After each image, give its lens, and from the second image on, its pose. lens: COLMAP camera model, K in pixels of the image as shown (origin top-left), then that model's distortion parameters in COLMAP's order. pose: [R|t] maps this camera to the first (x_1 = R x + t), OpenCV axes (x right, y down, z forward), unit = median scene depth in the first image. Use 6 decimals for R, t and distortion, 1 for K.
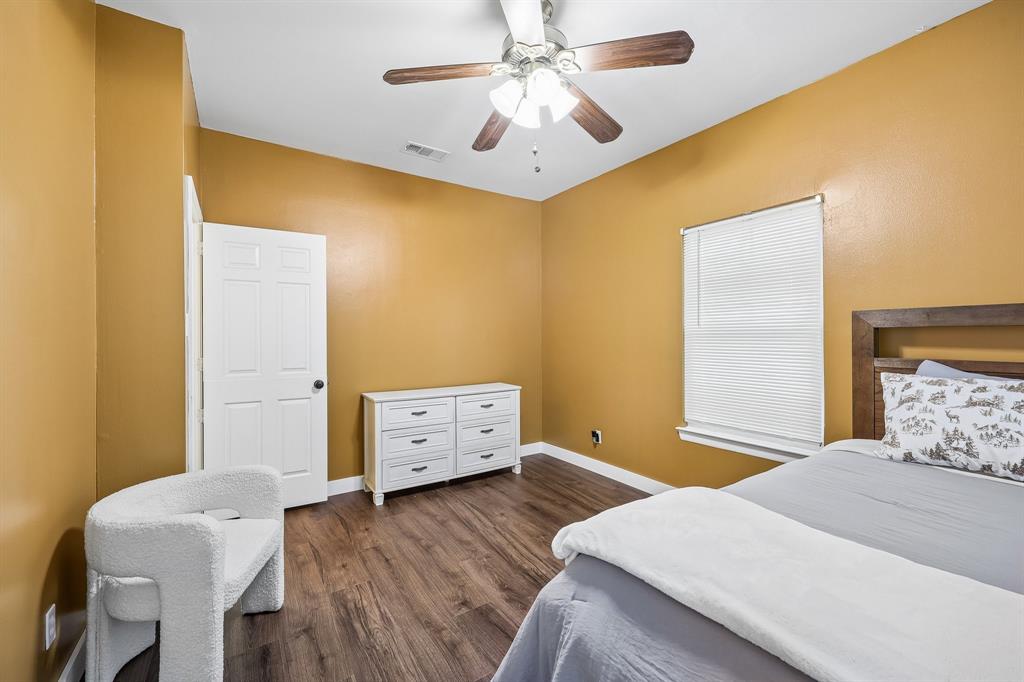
lens RADIAL K [[415.1, 0, 515.1], [0, 415.1, 334.3], [0, 0, 1]] dist [0.000704, 0.000313]
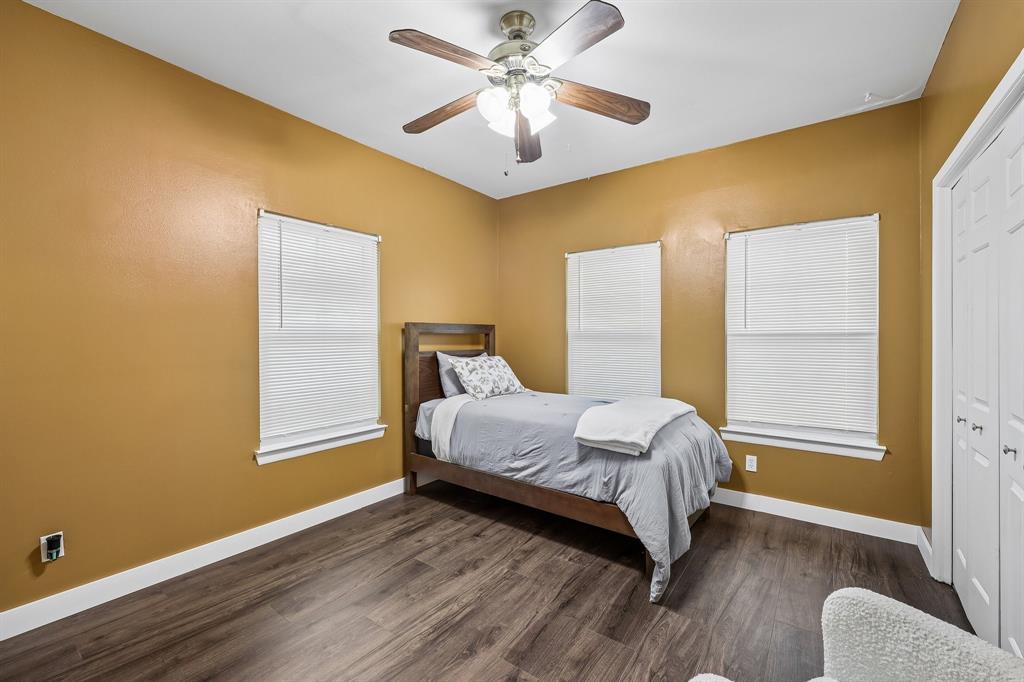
lens RADIAL K [[415.1, 0, 514.7], [0, 415.1, 343.3], [0, 0, 1]] dist [0.000704, 0.000313]
pose [[-0.341995, -0.007262, 0.939674, -0.781527], [0.002498, 0.999960, 0.008637, 0.009191], [-0.939699, 0.005301, -0.341963, 1.158281]]
